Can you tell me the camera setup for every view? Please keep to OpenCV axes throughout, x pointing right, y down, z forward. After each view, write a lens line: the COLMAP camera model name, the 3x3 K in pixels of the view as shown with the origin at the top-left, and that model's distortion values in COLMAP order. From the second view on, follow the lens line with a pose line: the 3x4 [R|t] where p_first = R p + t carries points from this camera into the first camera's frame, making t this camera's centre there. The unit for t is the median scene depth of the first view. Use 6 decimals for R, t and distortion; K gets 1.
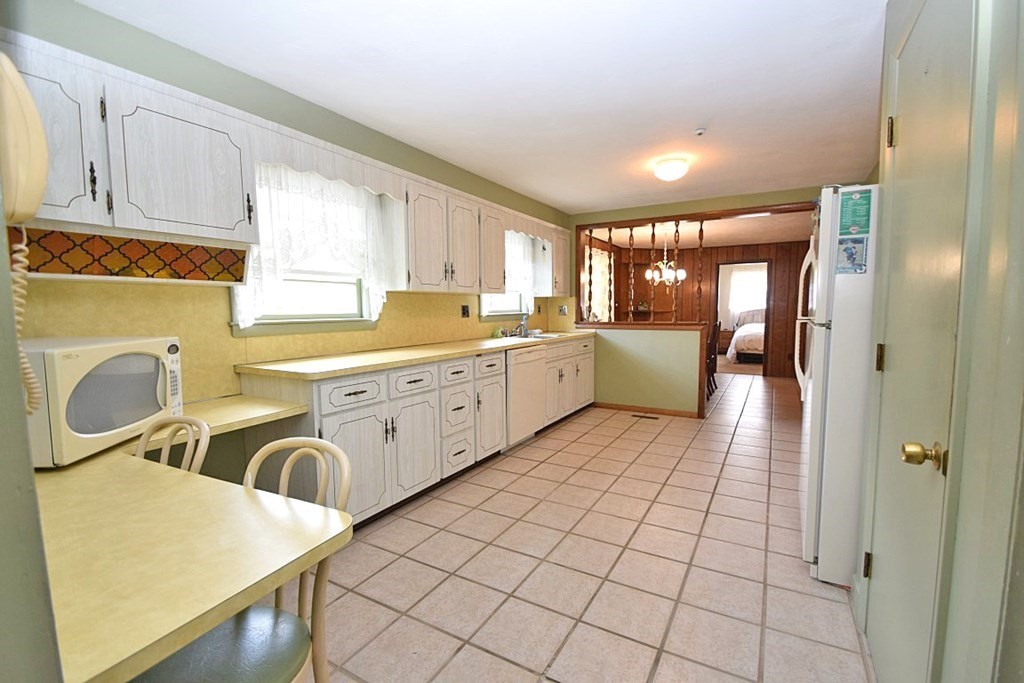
lens RADIAL K [[435.0, 0, 516.9], [0, 435.0, 344.2], [0, 0, 1]] dist [0.001566, -0.000021]
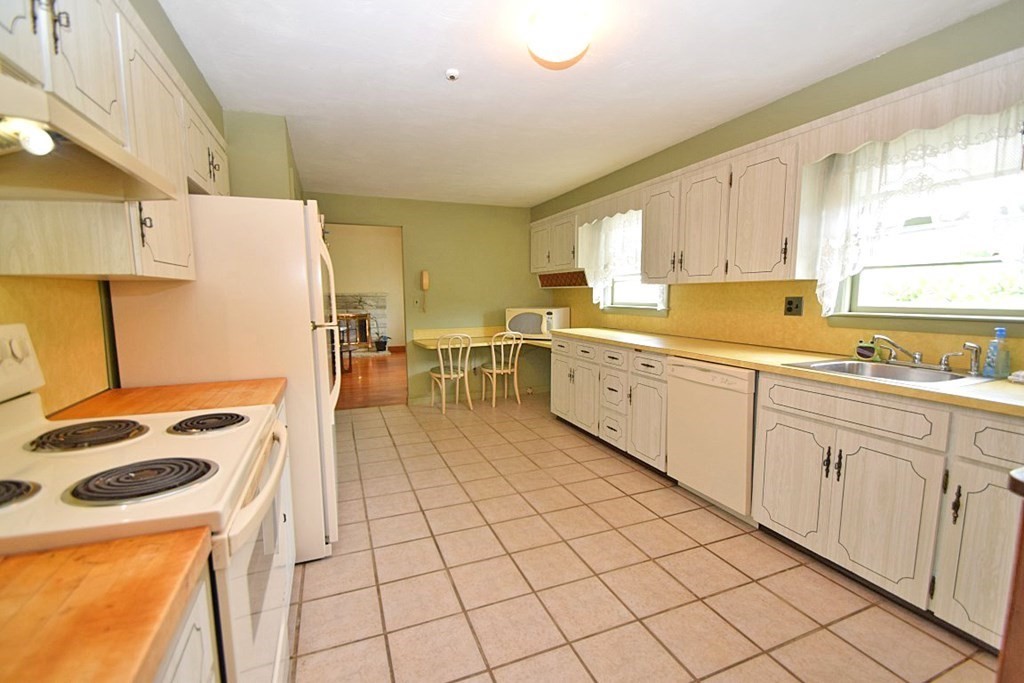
lens RADIAL K [[435.0, 0, 516.9], [0, 435.0, 344.2], [0, 0, 1]] dist [0.001566, -0.000021]
pose [[-0.595231, 0.100815, -0.797206, 0.854850], [-0.058014, 0.984118, 0.167768, -0.136080], [0.801458, 0.146109, -0.579929, 1.360420]]
